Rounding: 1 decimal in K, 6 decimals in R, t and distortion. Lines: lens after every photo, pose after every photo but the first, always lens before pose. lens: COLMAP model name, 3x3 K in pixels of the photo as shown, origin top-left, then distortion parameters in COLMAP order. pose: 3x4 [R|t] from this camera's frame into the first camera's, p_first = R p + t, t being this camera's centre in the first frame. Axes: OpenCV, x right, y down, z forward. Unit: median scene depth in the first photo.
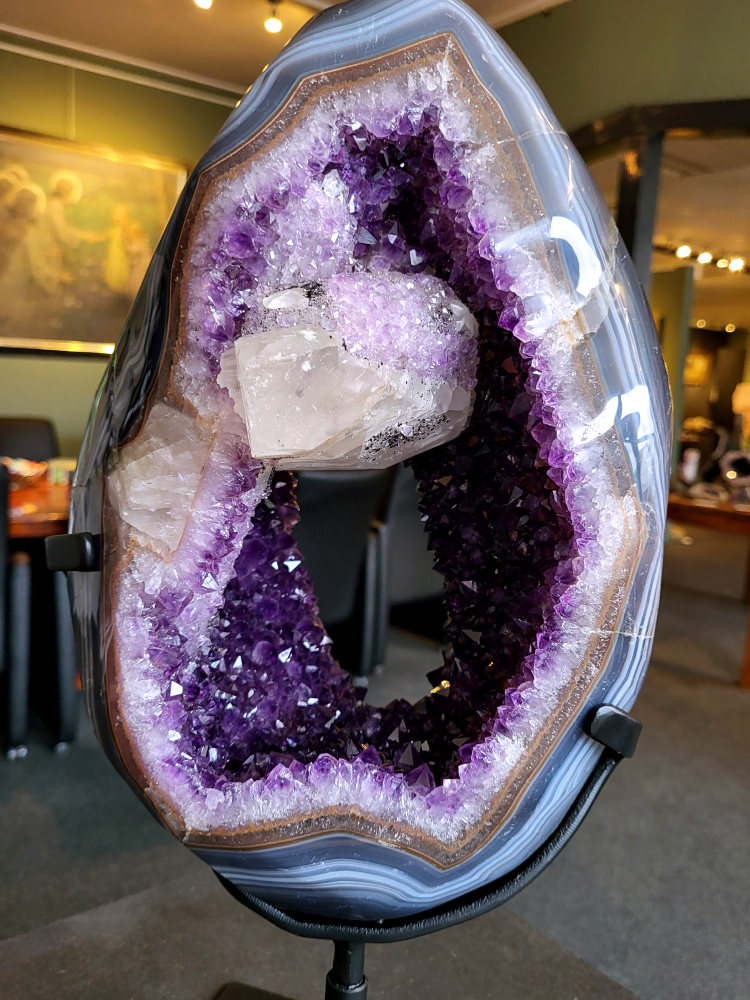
lens RADIAL K [[839.3, 0, 375.0], [0, 839.3, 500.0], [0, 0, 1]] dist [-0.006326, -0.003169]
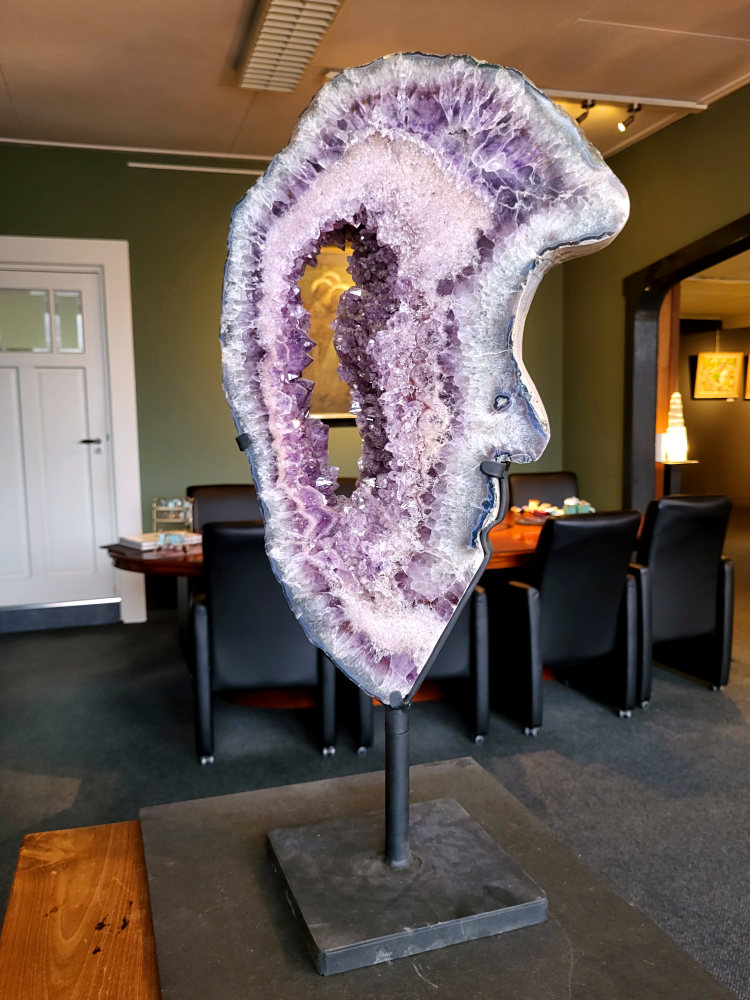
lens RADIAL K [[758.6, 0, 371.2], [0, 758.6, 513.2], [0, 0, 1]] dist [0.000491, -0.001043]
pose [[0.936587, -0.029867, -0.349159, 0.952770], [0.016054, 0.998972, -0.042388, -0.127857], [0.350066, 0.034095, 0.936104, -1.321494]]
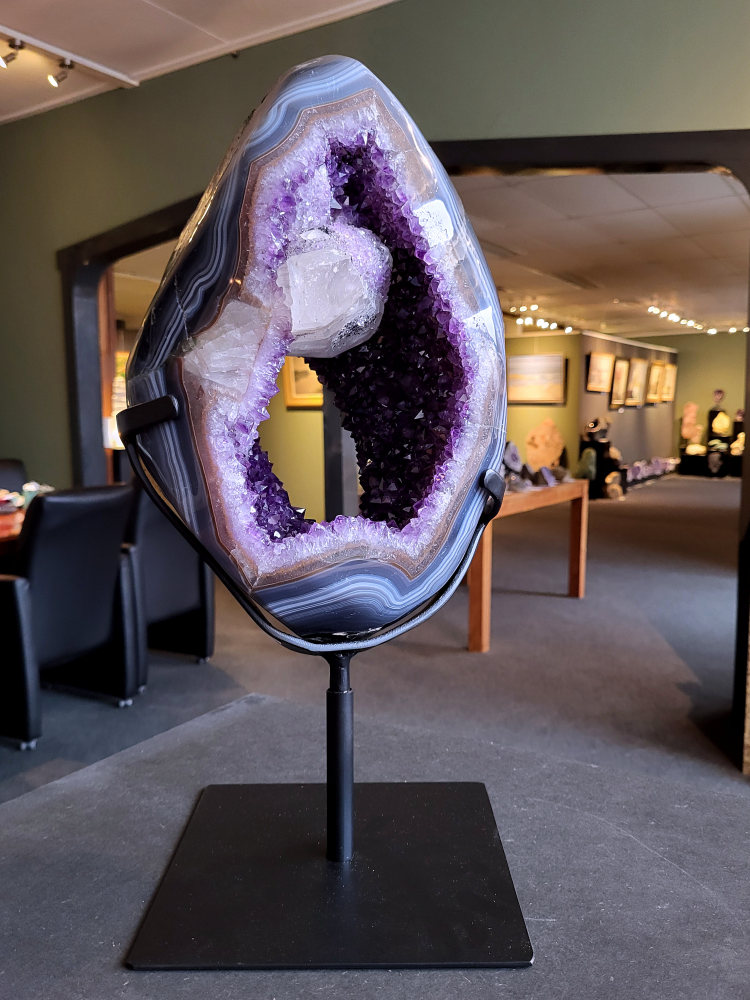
lens RADIAL K [[801.5, 0, 375.0], [0, 801.5, 500.0], [0, 0, 1]] dist [-0.005259, -0.008206]
pose [[0.944131, -0.101099, 0.313681, -0.510073], [0.106451, 0.994318, 0.000068, 0.293439], [-0.311905, 0.033328, 0.949529, -0.551503]]
